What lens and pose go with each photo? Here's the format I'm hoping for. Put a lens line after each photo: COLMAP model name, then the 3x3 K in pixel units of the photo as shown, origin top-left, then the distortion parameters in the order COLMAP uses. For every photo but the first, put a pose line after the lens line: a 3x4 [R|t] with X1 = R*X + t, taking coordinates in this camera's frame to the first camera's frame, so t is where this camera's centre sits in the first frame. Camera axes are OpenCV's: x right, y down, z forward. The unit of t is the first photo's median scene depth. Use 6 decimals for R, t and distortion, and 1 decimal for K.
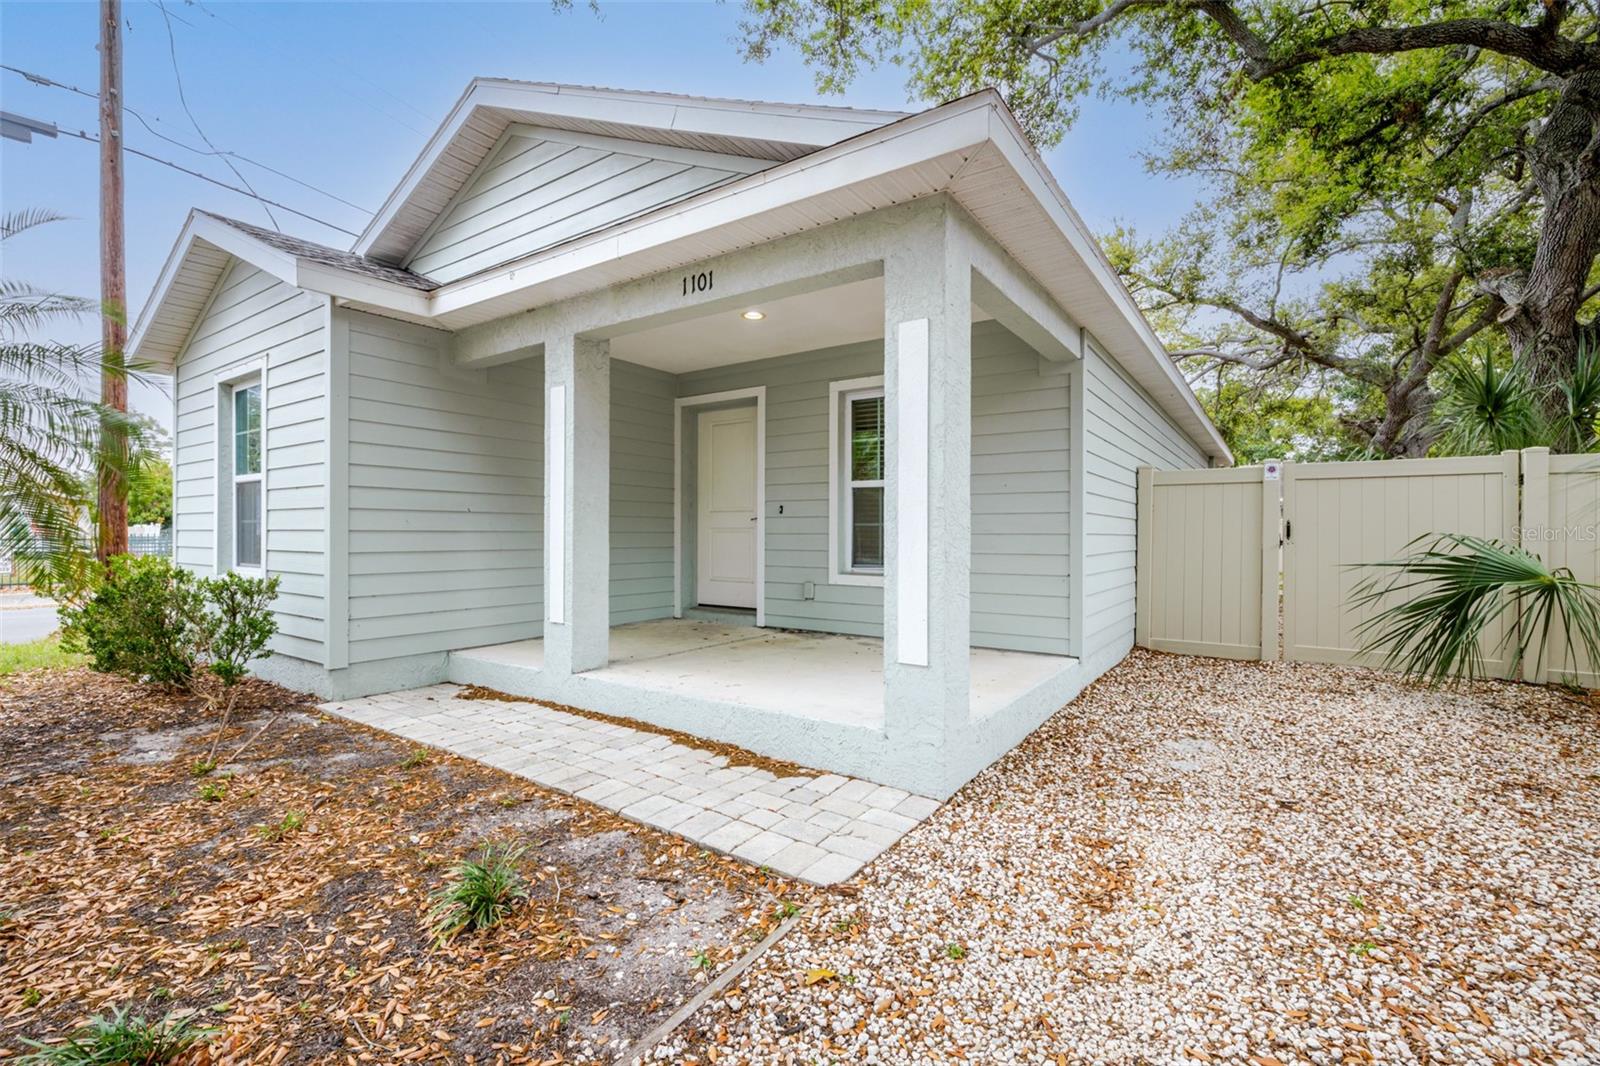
lens RADIAL K [[689.4, 0, 804.3], [0, 689.4, 540.2], [0, 0, 1]] dist [-0.002414, -0.000248]
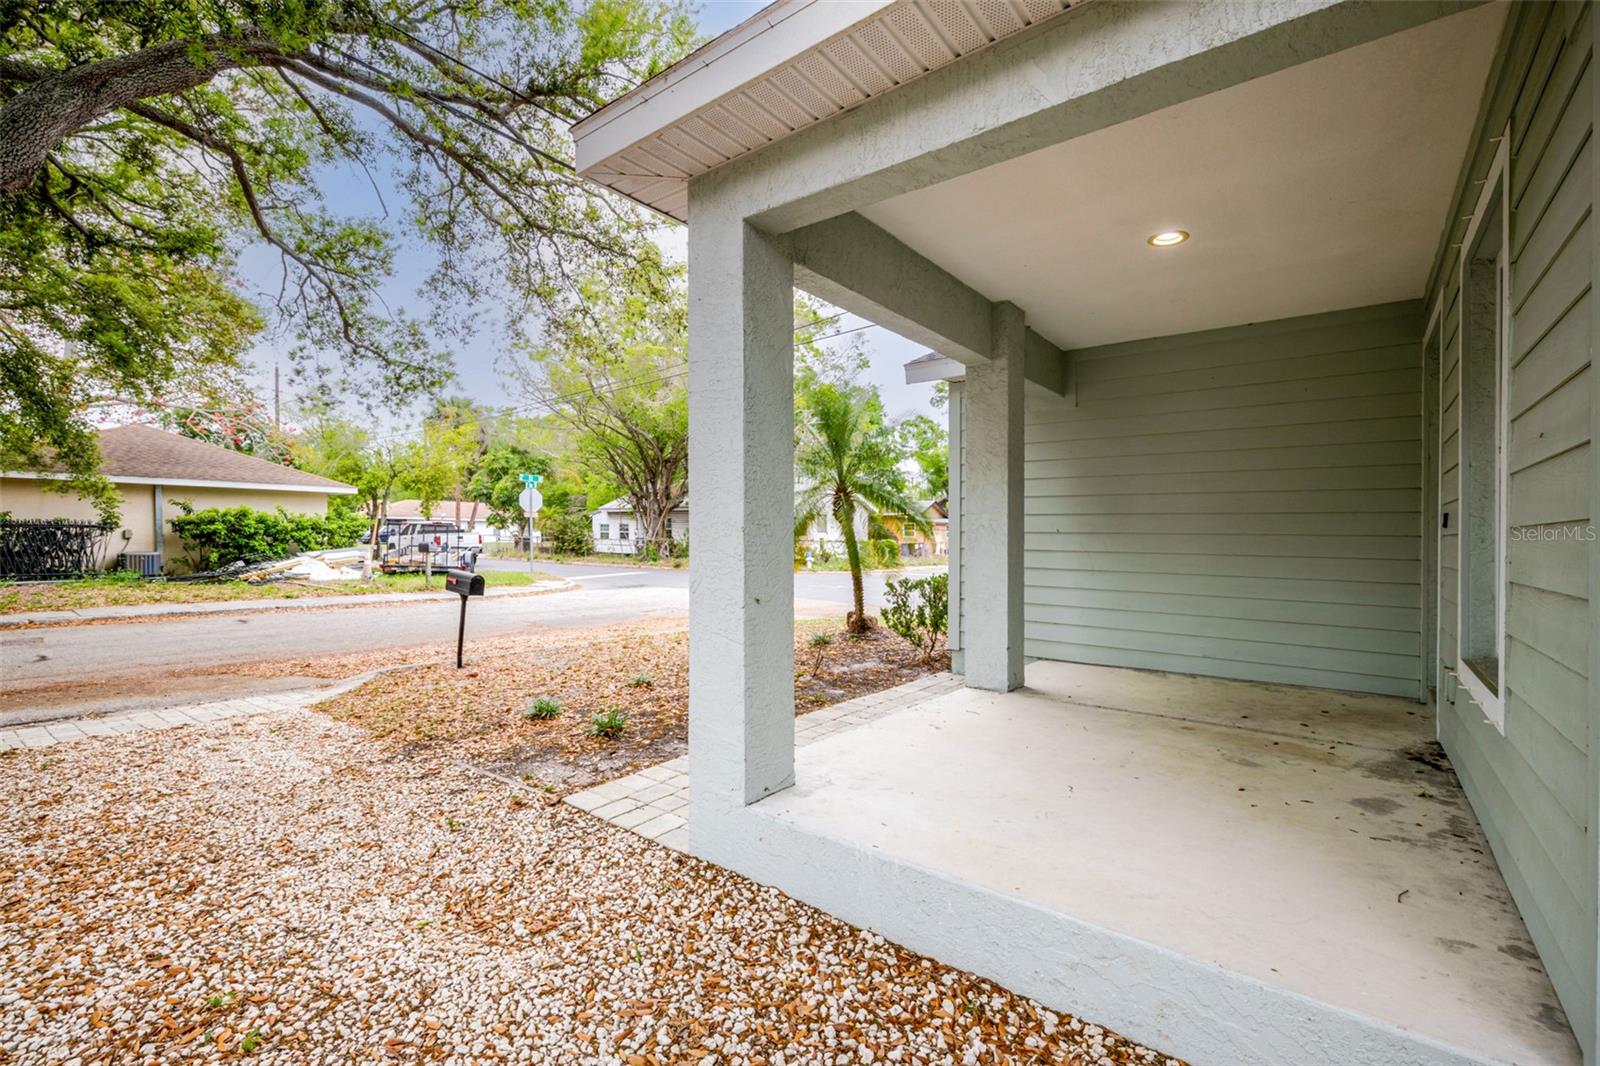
lens RADIAL K [[689.4, 0, 804.3], [0, 689.4, 540.2], [0, 0, 1]] dist [-0.002414, -0.000248]
pose [[-0.075425, 0.000450, -0.997151, 0.552355], [0.001740, 0.999998, 0.000320, -0.020462], [0.997150, -0.001711, -0.075426, 0.609149]]
